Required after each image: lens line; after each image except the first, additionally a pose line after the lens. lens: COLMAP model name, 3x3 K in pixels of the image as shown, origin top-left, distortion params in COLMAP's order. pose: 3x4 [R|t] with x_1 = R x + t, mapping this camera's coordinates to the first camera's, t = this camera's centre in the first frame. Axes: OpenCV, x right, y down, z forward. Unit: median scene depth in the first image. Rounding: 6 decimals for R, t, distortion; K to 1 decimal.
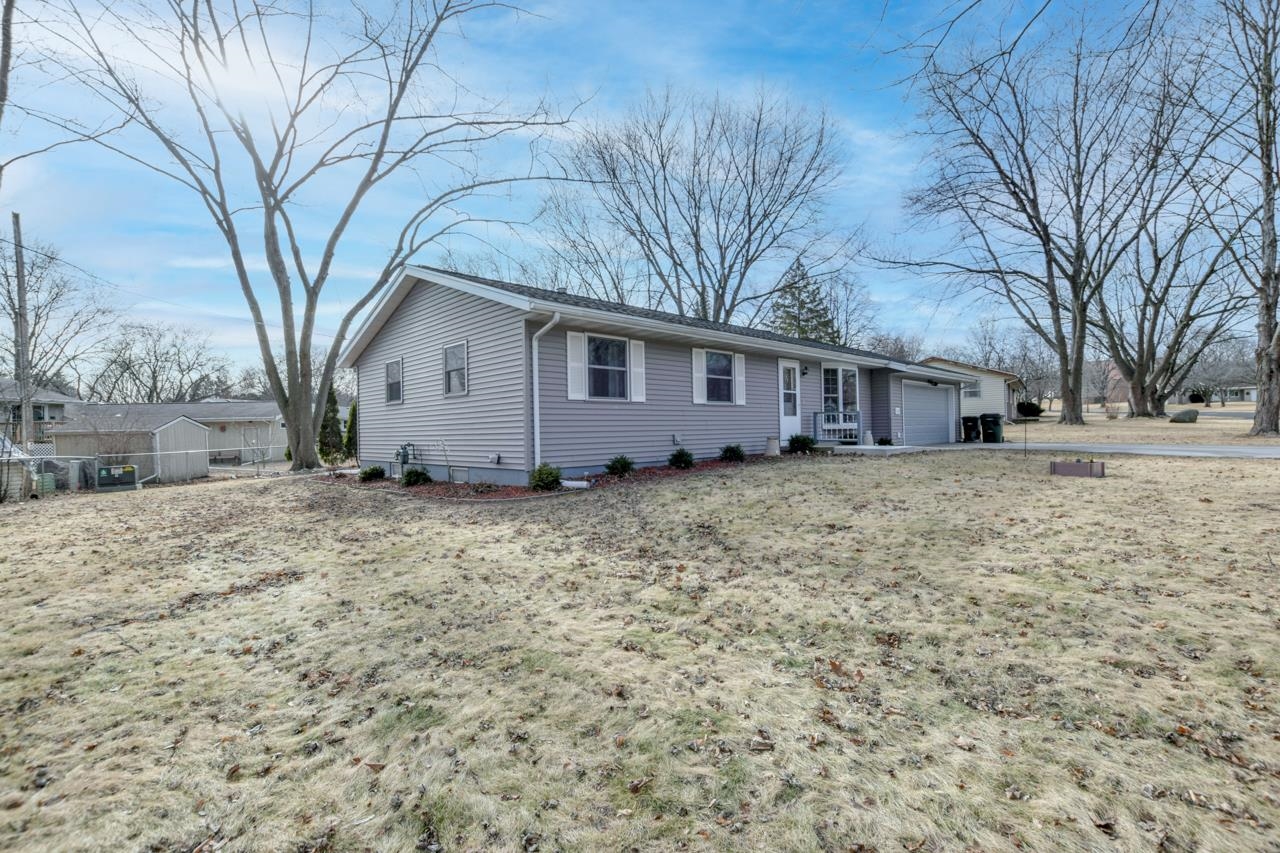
lens RADIAL K [[574.1, 0, 640.6], [0, 574.1, 429.7], [0, 0, 1]] dist [-0.023403, -0.000252]
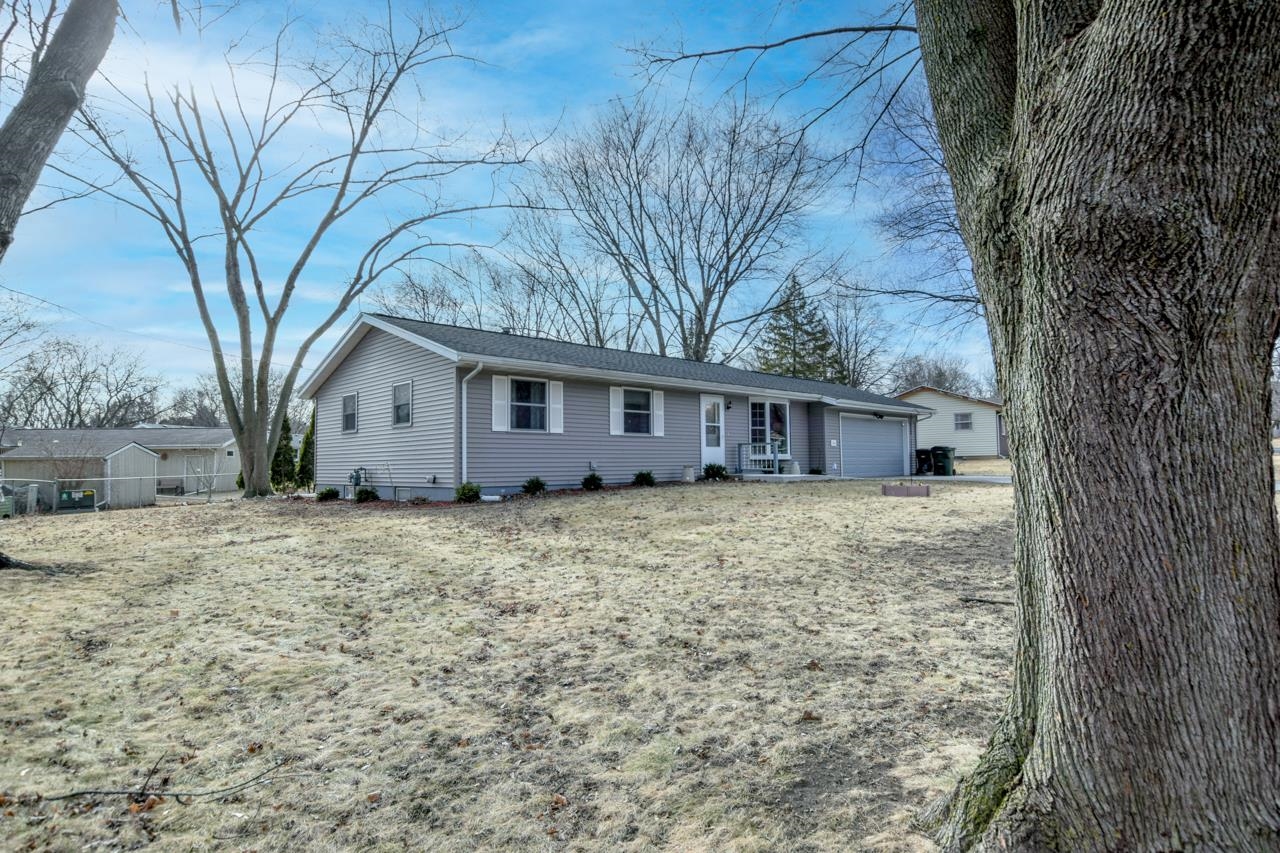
lens RADIAL K [[688.0, 0, 638.9], [0, 688.0, 428.7], [0, 0, 1]] dist [0.001884, -0.000517]
pose [[0.999926, 0.007853, -0.009286, 0.099199], [-0.008322, 0.998632, -0.051621, 0.007873], [0.008868, 0.051695, 0.998624, -0.228548]]
